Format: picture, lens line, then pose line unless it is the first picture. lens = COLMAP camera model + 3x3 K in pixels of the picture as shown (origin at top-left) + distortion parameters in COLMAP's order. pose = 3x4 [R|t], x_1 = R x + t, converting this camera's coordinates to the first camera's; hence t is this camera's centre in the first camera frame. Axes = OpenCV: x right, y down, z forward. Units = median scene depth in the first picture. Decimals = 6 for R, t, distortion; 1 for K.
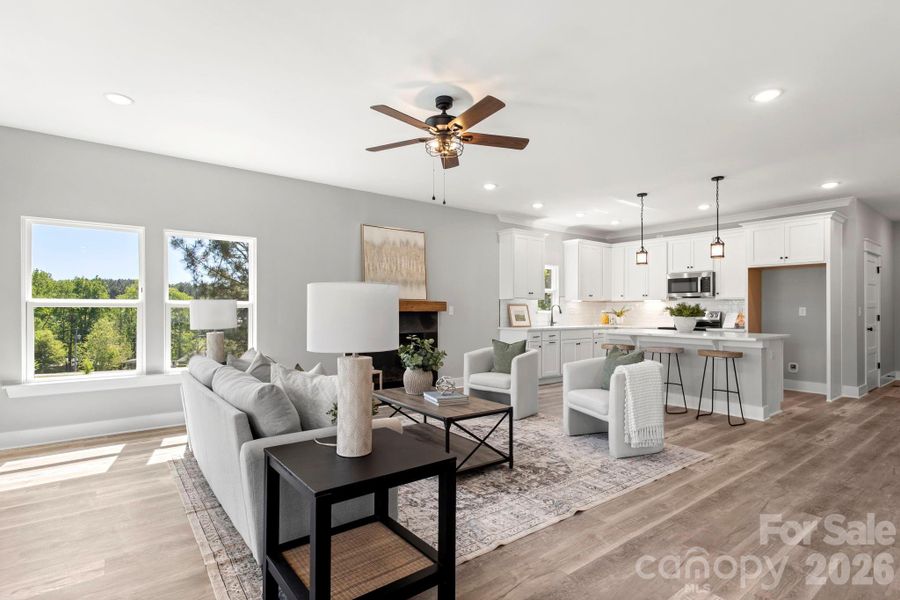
lens RADIAL K [[447.8, 0, 452.0], [0, 447.8, 307.9], [0, 0, 1]] dist [0.002434, 0.000233]
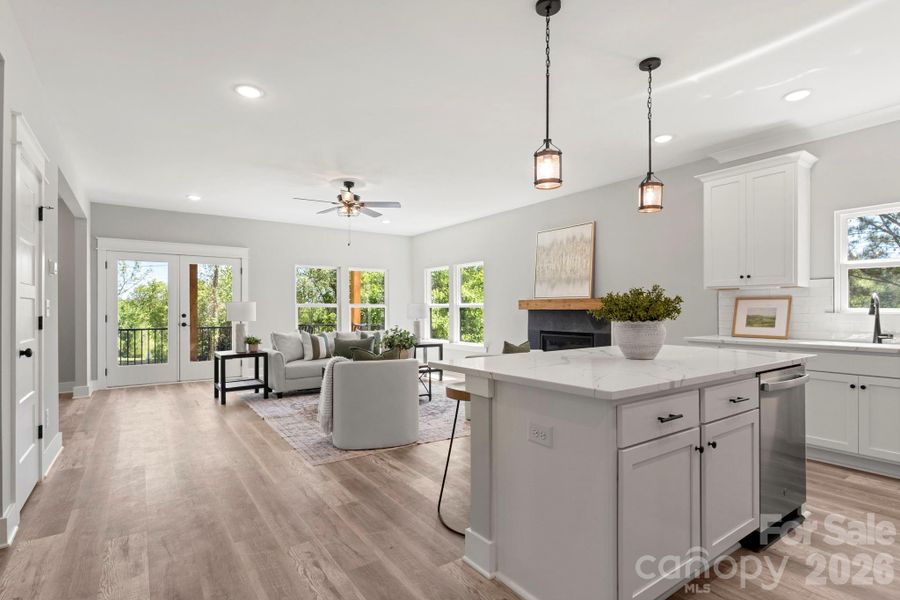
lens RADIAL K [[447.8, 0, 452.0], [0, 447.8, 307.9], [0, 0, 1]] dist [0.002434, 0.000233]
pose [[-0.039280, -0.005629, -0.999212, 0.870549], [0.006468, 0.999962, -0.005888, 0.008128], [0.999207, -0.006695, -0.039242, 0.772702]]
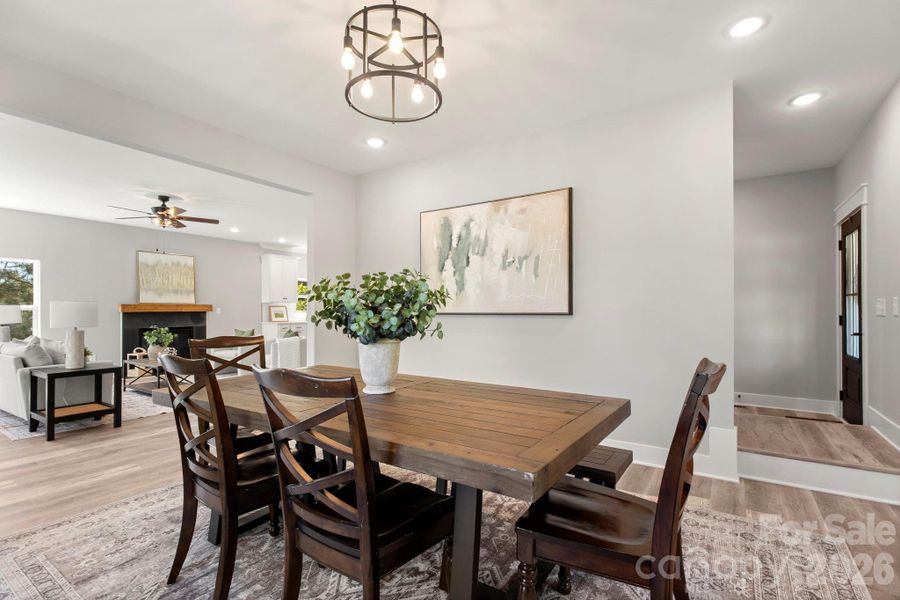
lens RADIAL K [[419.4, 0, 450.2], [0, 419.4, 307.2], [0, 0, 1]] dist [0.010940, 0.000476]
pose [[0.946989, -0.004606, 0.321232, 0.288127], [0.004470, 0.999989, 0.001159, -0.004056], [-0.321234, 0.000338, 0.947000, -0.547549]]
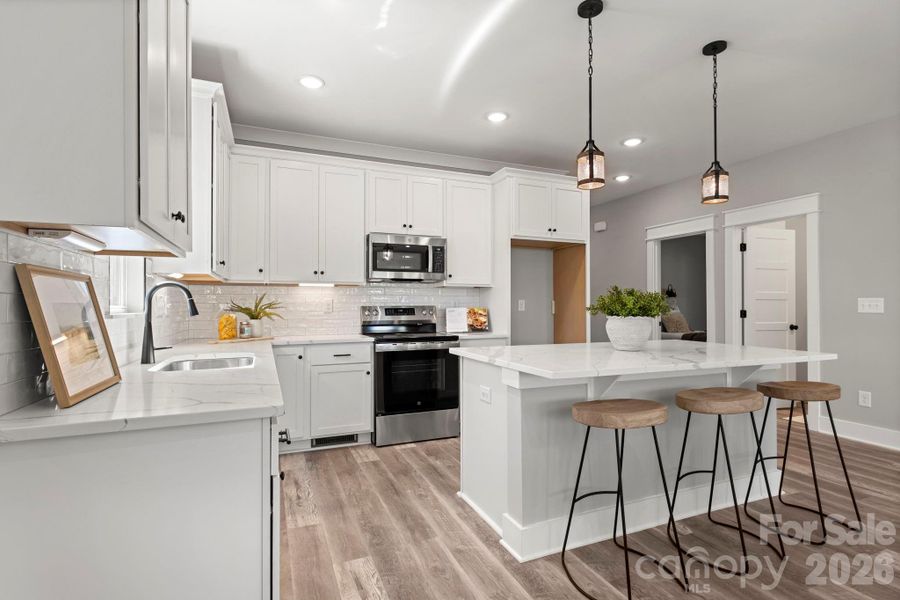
lens RADIAL K [[447.8, 0, 452.0], [0, 447.8, 307.9], [0, 0, 1]] dist [0.002434, 0.000233]
pose [[0.250185, -0.007918, 0.968166, 0.009209], [-0.003230, 0.999954, 0.009013, 0.006263], [-0.968193, -0.005382, 0.250148, 0.979692]]
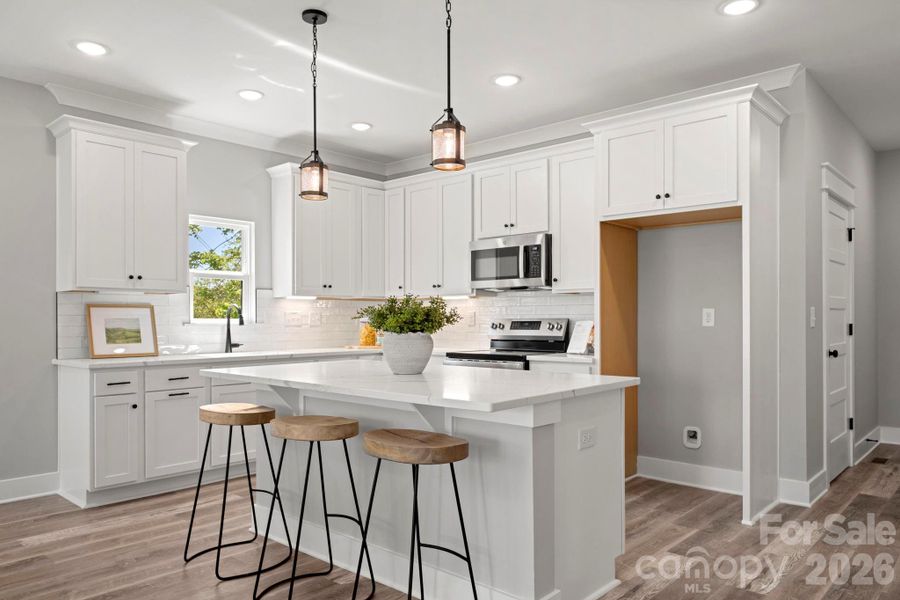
lens RADIAL K [[635.0, 0, 452.1], [0, 635.0, 319.1], [0, 0, 1]] dist [-0.000243, -0.000019]
pose [[0.983234, -0.005032, 0.182277, 0.421288], [0.003835, 0.999969, 0.006920, 0.004414], [-0.182306, -0.006105, 0.983223, 0.421357]]
